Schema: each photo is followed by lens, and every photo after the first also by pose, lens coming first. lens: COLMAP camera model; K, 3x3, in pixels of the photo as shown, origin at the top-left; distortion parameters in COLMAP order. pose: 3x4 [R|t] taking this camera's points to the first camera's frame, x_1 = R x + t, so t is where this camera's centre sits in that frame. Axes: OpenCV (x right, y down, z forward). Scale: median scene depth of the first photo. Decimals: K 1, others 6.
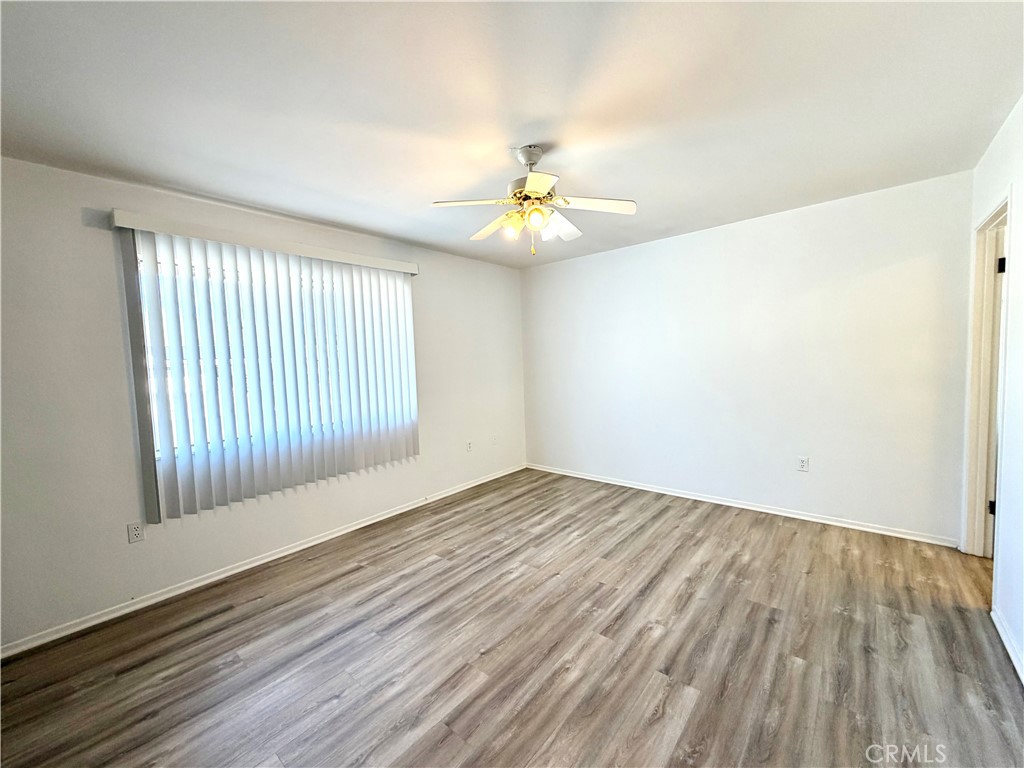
lens RADIAL K [[407.2, 0, 510.8], [0, 407.2, 383.3], [0, 0, 1]] dist [-0.000587, -0.000694]
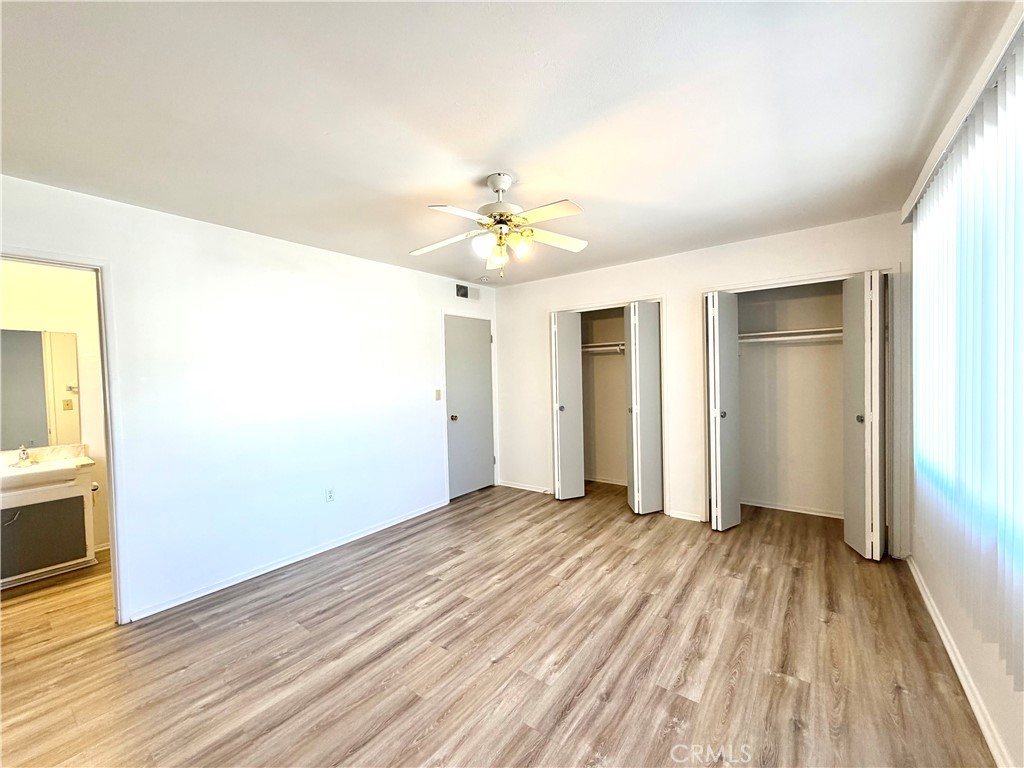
lens RADIAL K [[407.2, 0, 513.6], [0, 407.2, 386.0], [0, 0, 1]] dist [-0.000587, -0.000694]
pose [[-0.995728, 0.067664, -0.062826, 0.105813], [0.061835, 0.993974, 0.090509, -0.129876], [0.068571, 0.086238, -0.993912, 1.977720]]
